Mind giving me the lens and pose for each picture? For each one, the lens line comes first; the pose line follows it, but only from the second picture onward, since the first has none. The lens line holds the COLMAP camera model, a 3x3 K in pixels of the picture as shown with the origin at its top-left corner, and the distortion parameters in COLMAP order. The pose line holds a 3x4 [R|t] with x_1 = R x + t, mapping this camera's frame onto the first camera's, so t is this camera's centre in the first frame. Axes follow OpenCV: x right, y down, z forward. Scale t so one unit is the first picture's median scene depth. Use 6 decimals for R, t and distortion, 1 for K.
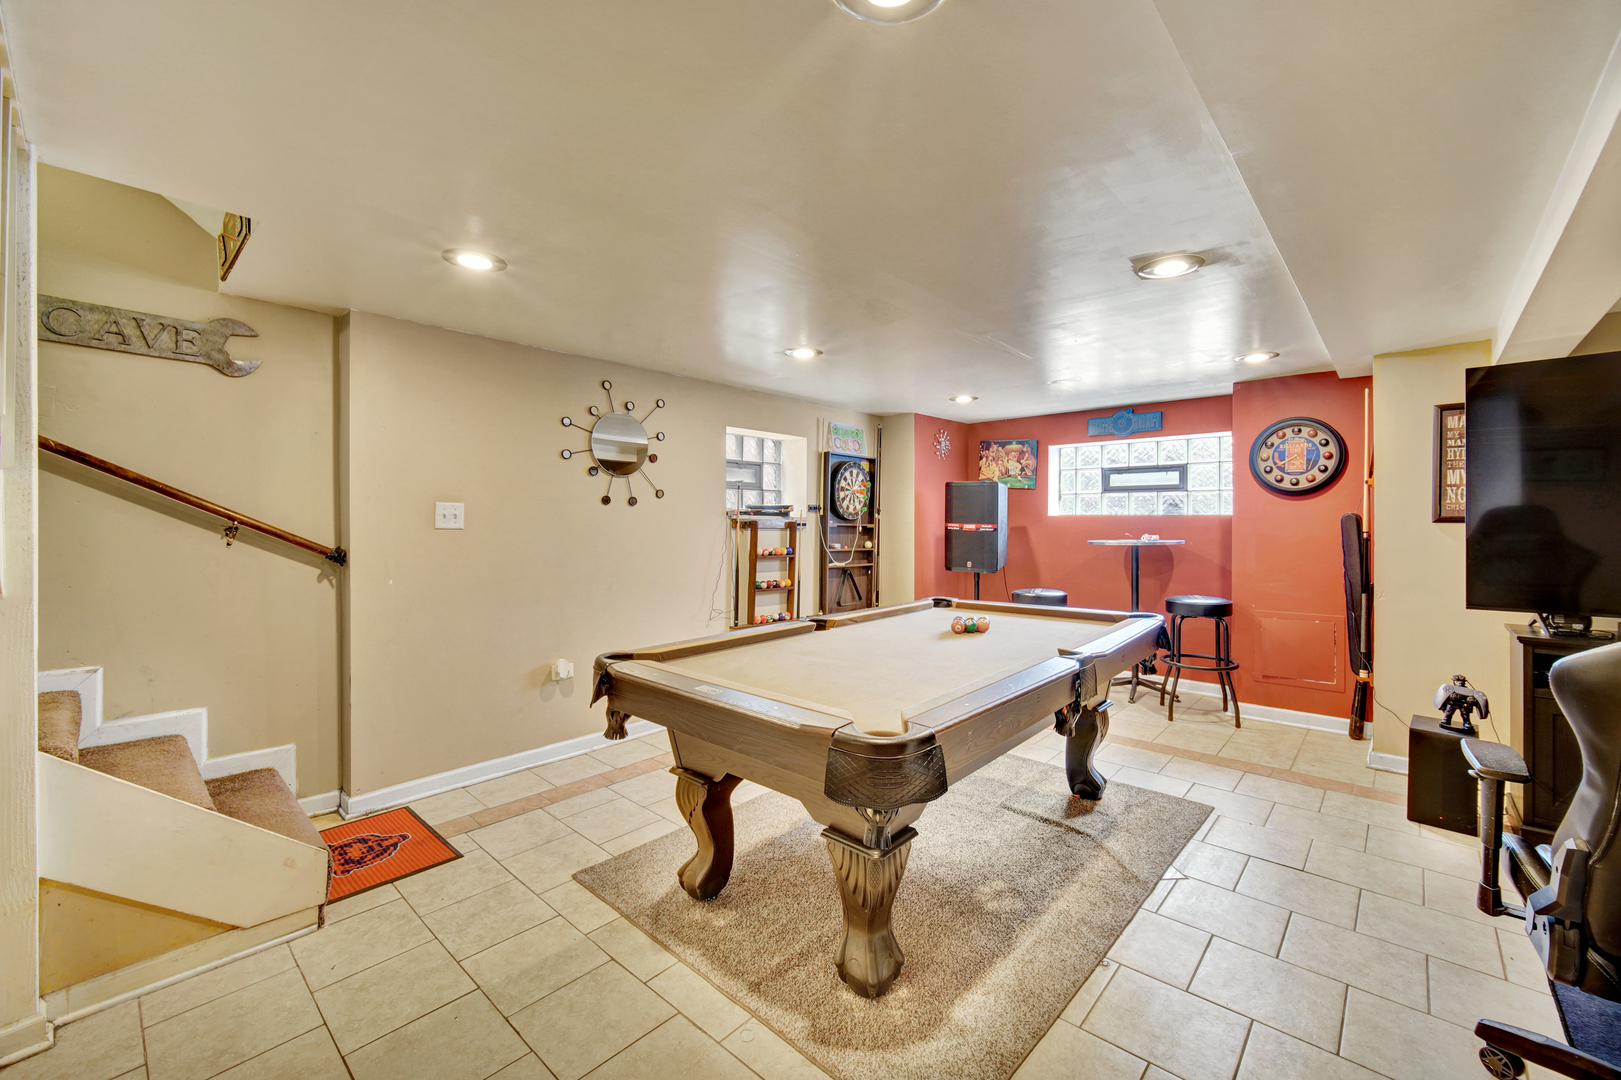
lens RADIAL K [[659.0, 0, 818.5], [0, 659.0, 534.1], [0, 0, 1]] dist [-0.011837, 0.000577]
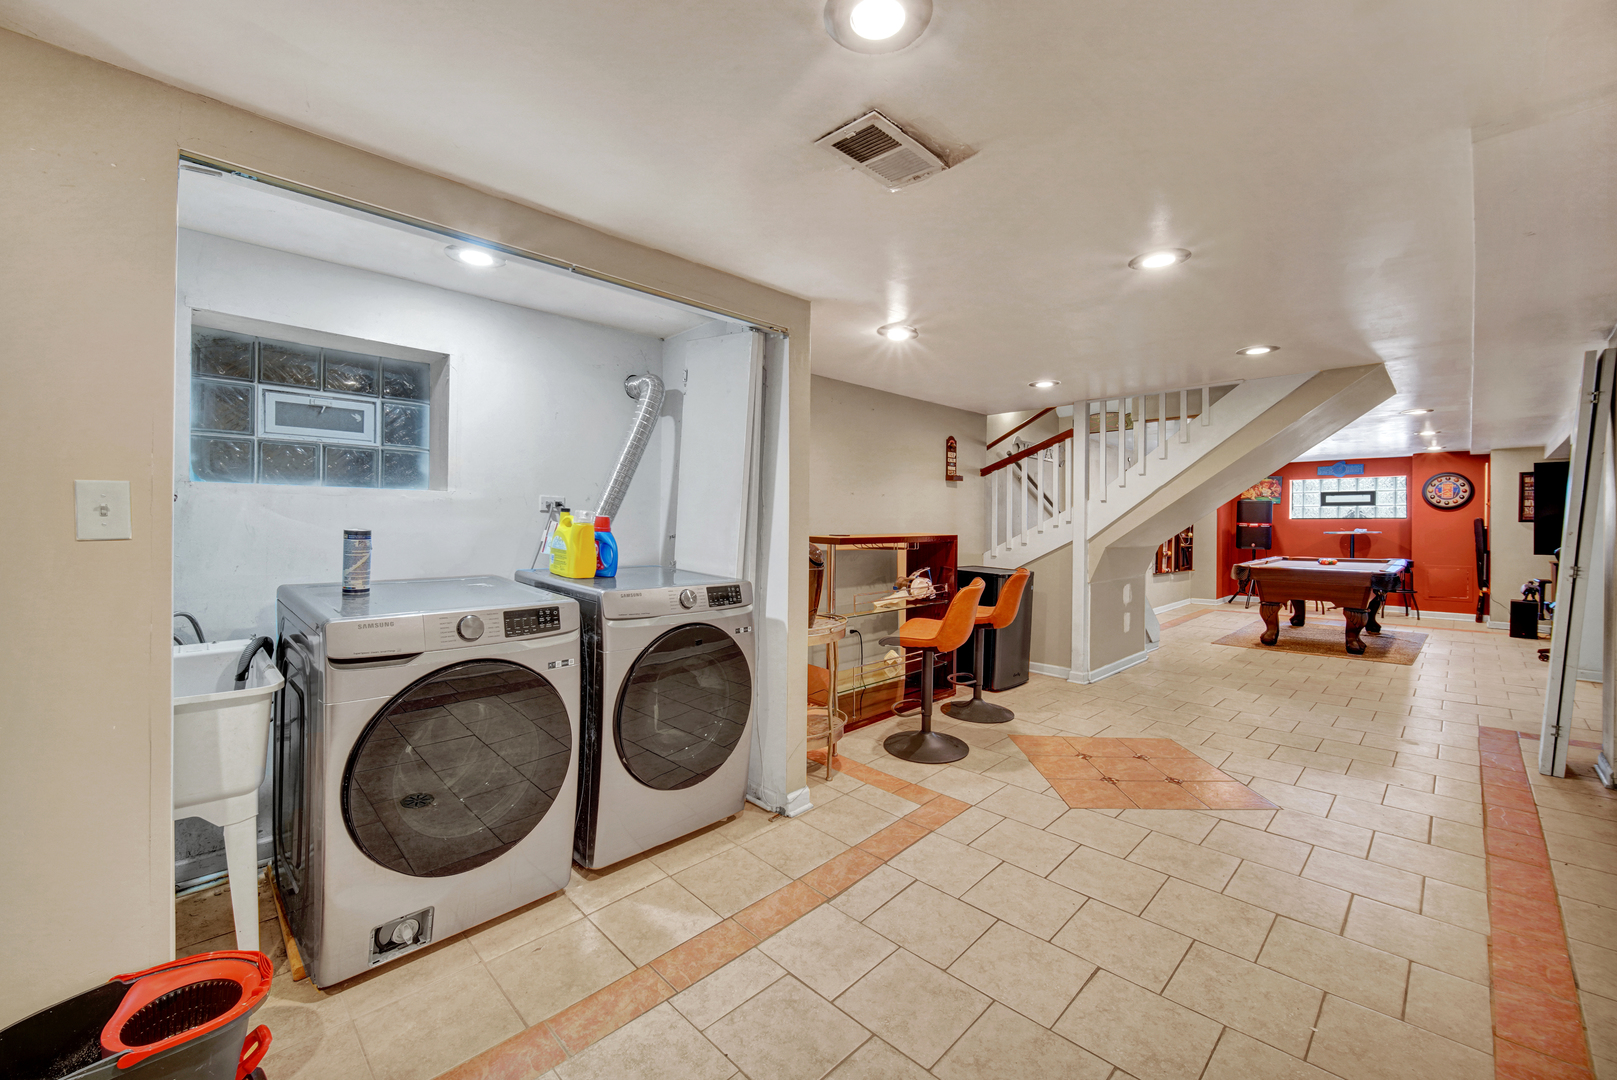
lens RADIAL K [[657.4, 0, 807.8], [0, 657.4, 536.1], [0, 0, 1]] dist [-0.011837, 0.000577]
pose [[0.998444, 0.003714, -0.055642, -1.066375], [-0.003792, 0.999992, -0.001296, 0.033210], [0.055637, 0.001505, 0.998450, -1.059862]]
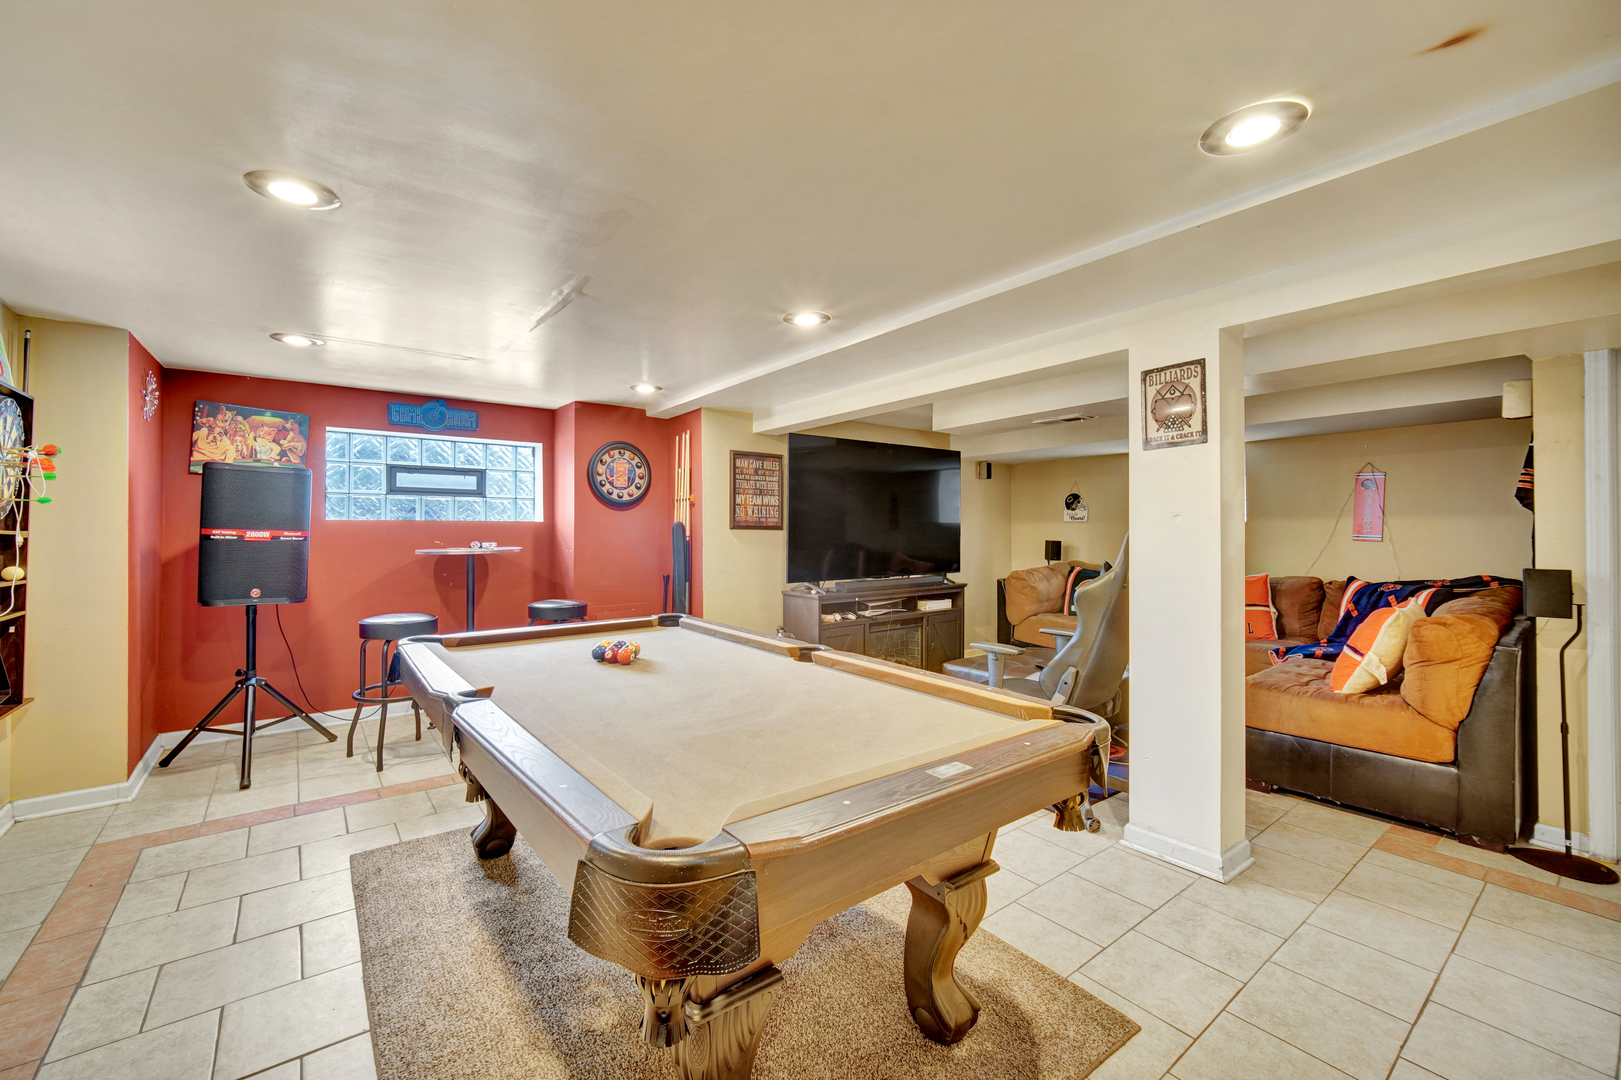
lens RADIAL K [[659.0, 0, 807.0], [0, 659.0, 533.1], [0, 0, 1]] dist [-0.011837, 0.000577]
pose [[0.175827, 0.000451, 0.984421, -0.351496], [0.018059, 0.999830, -0.003683, -0.000544], [-0.984255, 0.018426, 0.175789, 0.405932]]
